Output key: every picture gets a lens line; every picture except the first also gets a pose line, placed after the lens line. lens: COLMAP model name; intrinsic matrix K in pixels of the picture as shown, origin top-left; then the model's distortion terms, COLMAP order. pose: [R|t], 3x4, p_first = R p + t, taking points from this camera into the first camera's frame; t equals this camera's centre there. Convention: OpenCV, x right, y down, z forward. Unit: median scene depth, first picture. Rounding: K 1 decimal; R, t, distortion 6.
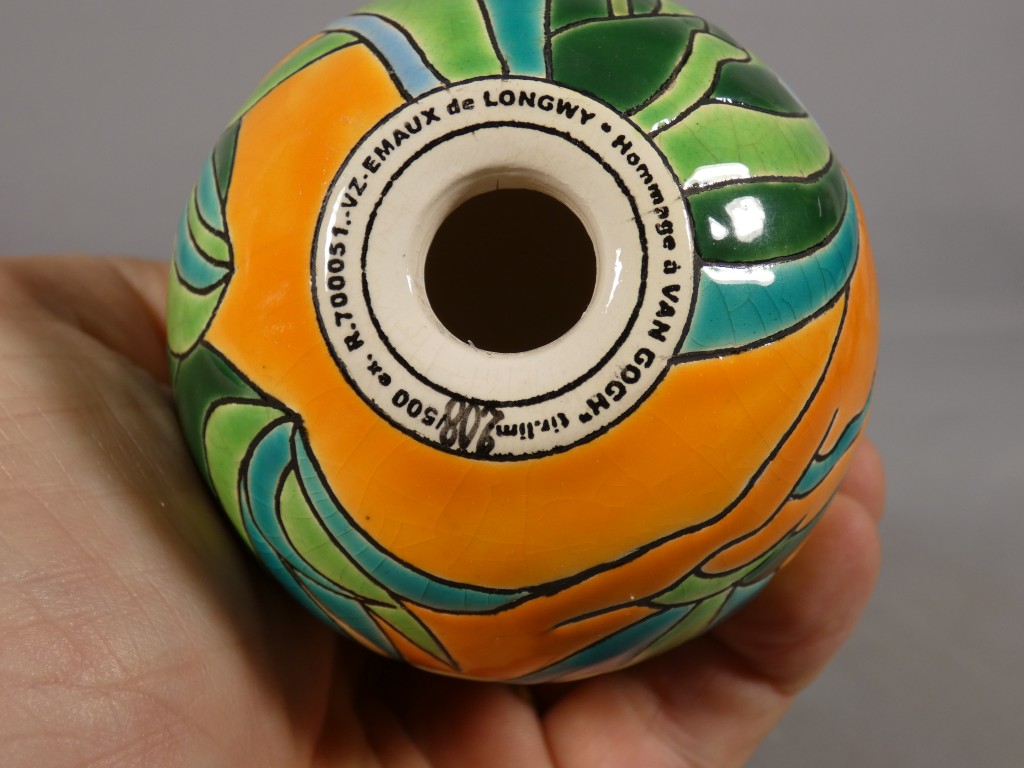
lens RADIAL K [[903.8, 0, 517.1], [0, 903.8, 387.0], [0, 0, 1]] dist [-0.001636, 0.002874]
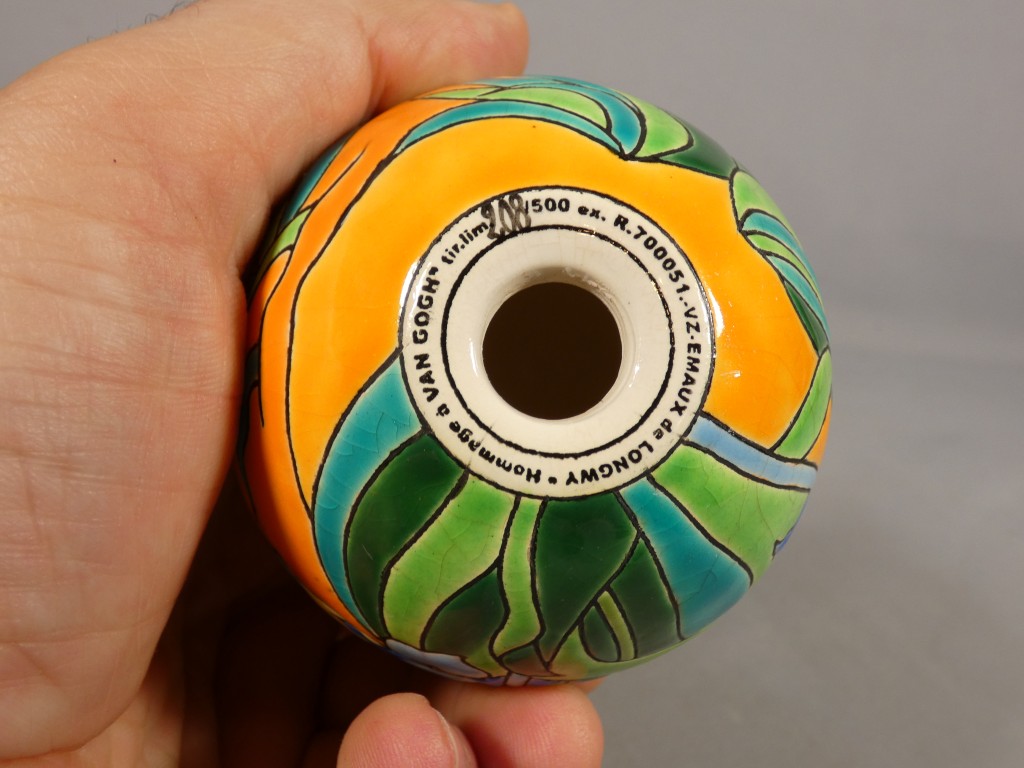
lens RADIAL K [[903.8, 0, 517.1], [0, 903.8, 387.0], [0, 0, 1]] dist [-0.001636, 0.002874]
pose [[-0.826694, 0.557790, -0.073802, 0.157377], [-0.562407, -0.815325, 0.137636, -0.325497], [0.016599, 0.155289, 0.987730, -0.203044]]
